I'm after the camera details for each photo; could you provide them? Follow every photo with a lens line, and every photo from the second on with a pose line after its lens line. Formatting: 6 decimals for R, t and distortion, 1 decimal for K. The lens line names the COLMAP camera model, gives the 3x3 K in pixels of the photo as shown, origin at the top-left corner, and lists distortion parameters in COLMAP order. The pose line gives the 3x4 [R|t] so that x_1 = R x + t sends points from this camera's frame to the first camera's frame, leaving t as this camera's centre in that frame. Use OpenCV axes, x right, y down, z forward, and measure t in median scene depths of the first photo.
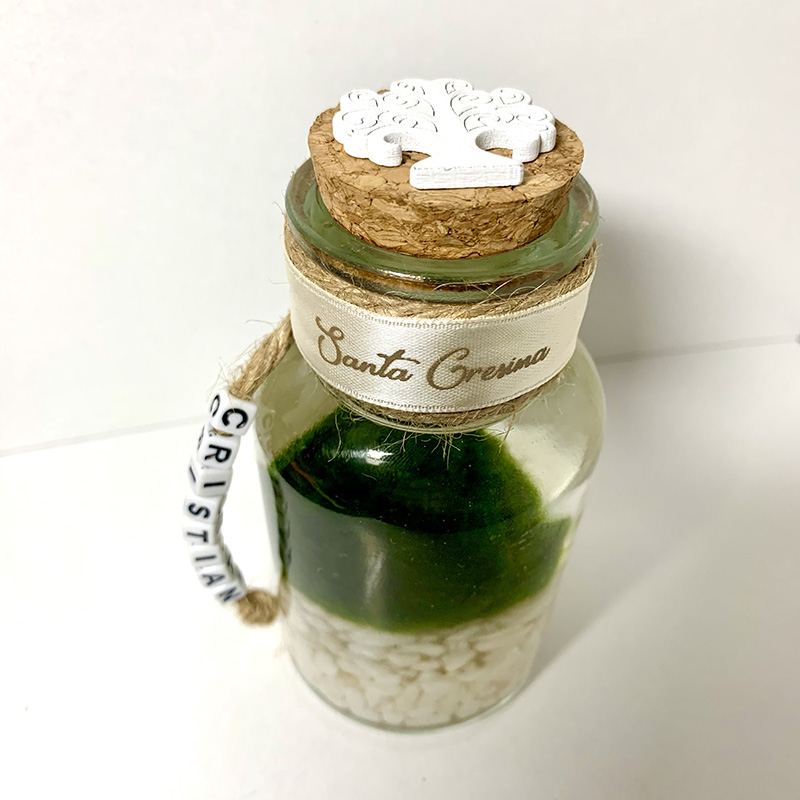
lens RADIAL K [[853.9, 0, 400.0], [0, 853.9, 400.0], [0, 0, 1]] dist [0.185919, -0.670960]
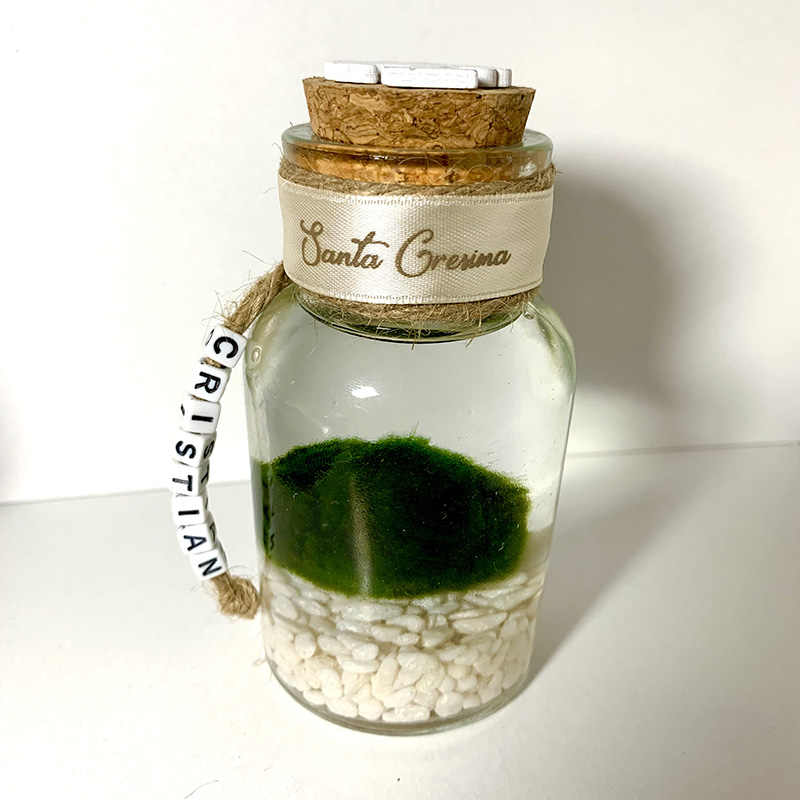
lens RADIAL K [[853.9, 0, 400.0], [0, 853.9, 400.0], [0, 0, 1]] dist [0.185919, -0.670960]
pose [[0.998603, 0.017889, -0.049716, 0.094034], [-0.032393, 0.950643, -0.308592, 0.478205], [0.041742, 0.309771, 0.949895, 0.006051]]
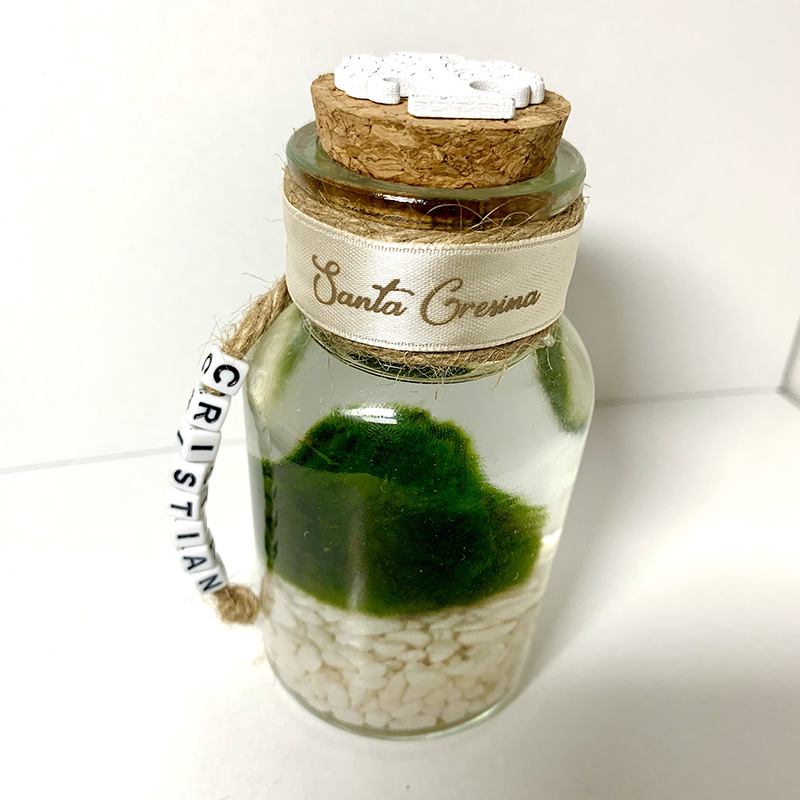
lens RADIAL K [[853.9, 0, 400.0], [0, 853.9, 400.0], [0, 0, 1]] dist [0.185919, -0.670960]
pose [[0.999609, 0.018111, 0.021301, -0.012719], [-0.014743, 0.988748, -0.148861, 0.228283], [-0.023757, 0.148489, 0.988629, 0.010338]]
